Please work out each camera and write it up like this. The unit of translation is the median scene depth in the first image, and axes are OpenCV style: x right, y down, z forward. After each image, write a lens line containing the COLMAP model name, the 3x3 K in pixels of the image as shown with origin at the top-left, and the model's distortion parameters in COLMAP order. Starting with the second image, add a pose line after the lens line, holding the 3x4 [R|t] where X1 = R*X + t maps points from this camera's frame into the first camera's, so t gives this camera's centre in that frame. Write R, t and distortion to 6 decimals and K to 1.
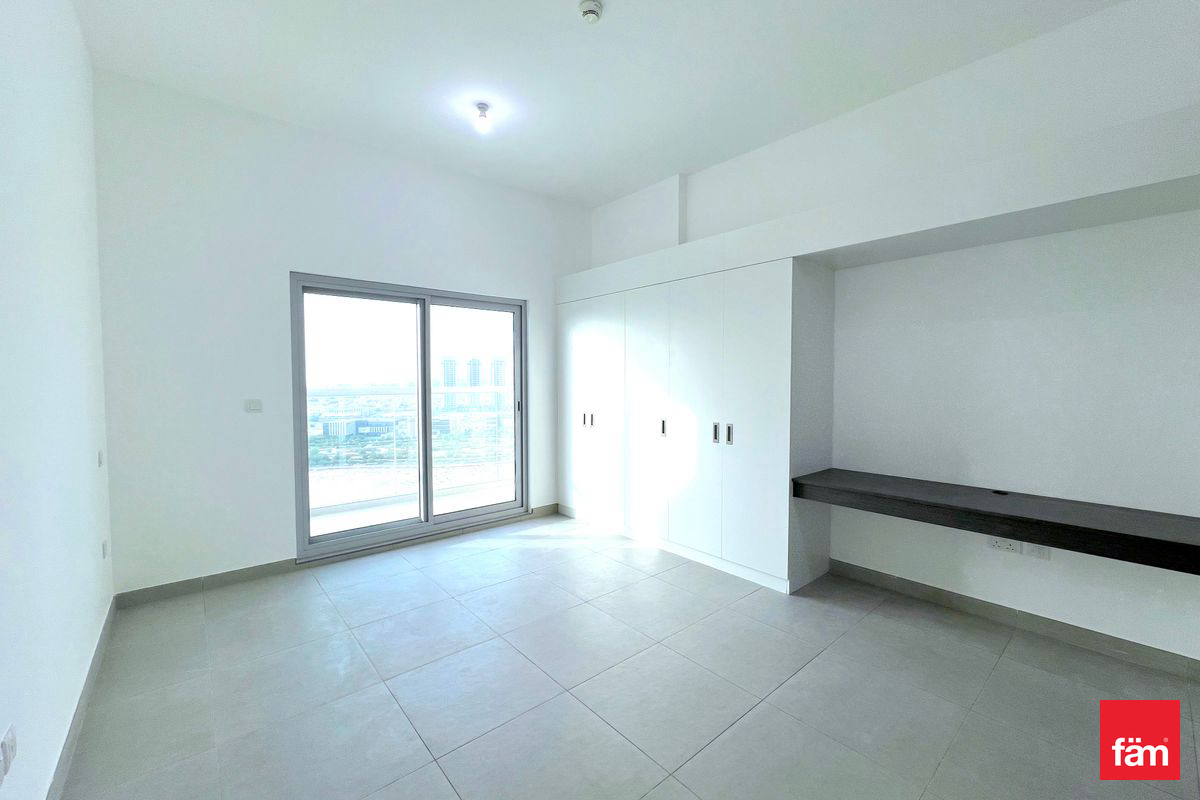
lens RADIAL K [[480.7, 0, 596.3], [0, 480.7, 401.1], [0, 0, 1]] dist [0.000880, 0.000009]
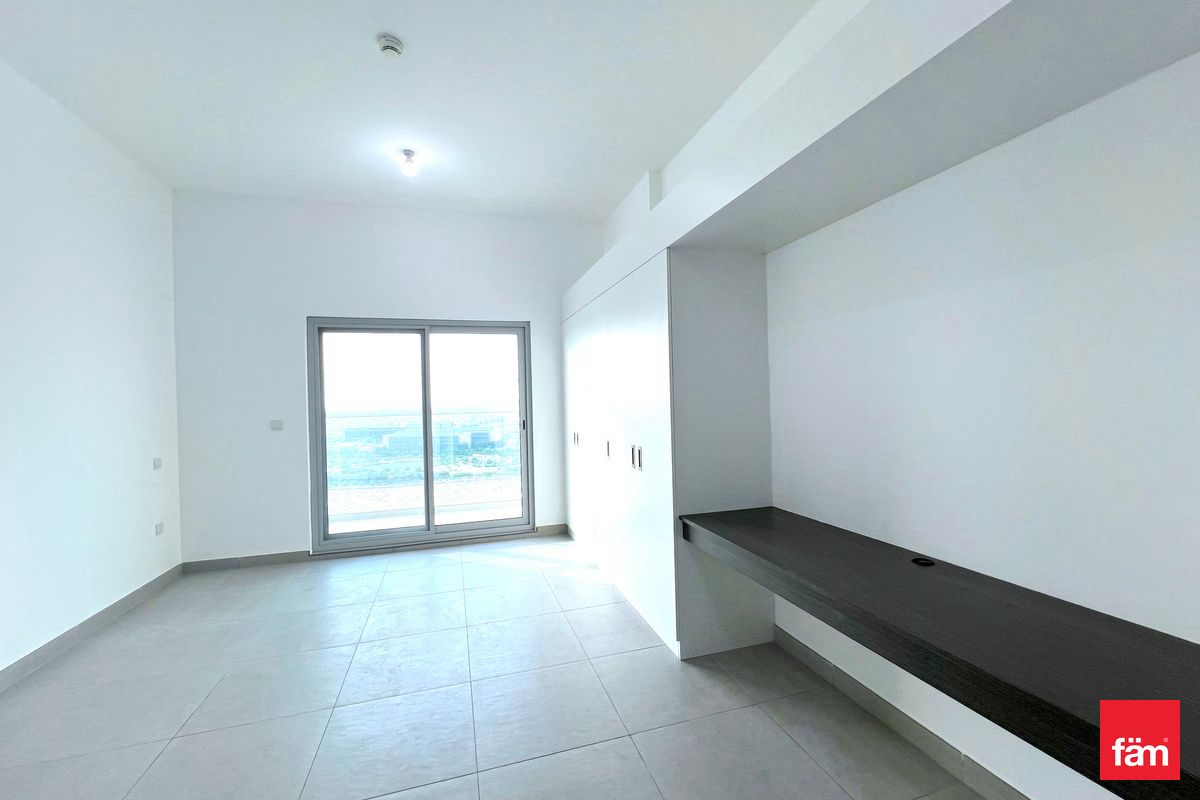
lens RADIAL K [[483.8, 0, 600.0], [0, 483.8, 400.0], [0, 0, 1]] dist [0.000345, 0.000081]
pose [[0.915526, -0.019371, -0.401792, 0.457188], [0.005914, 0.999380, -0.034706, -0.005885], [0.402215, 0.029398, 0.915073, 0.139012]]
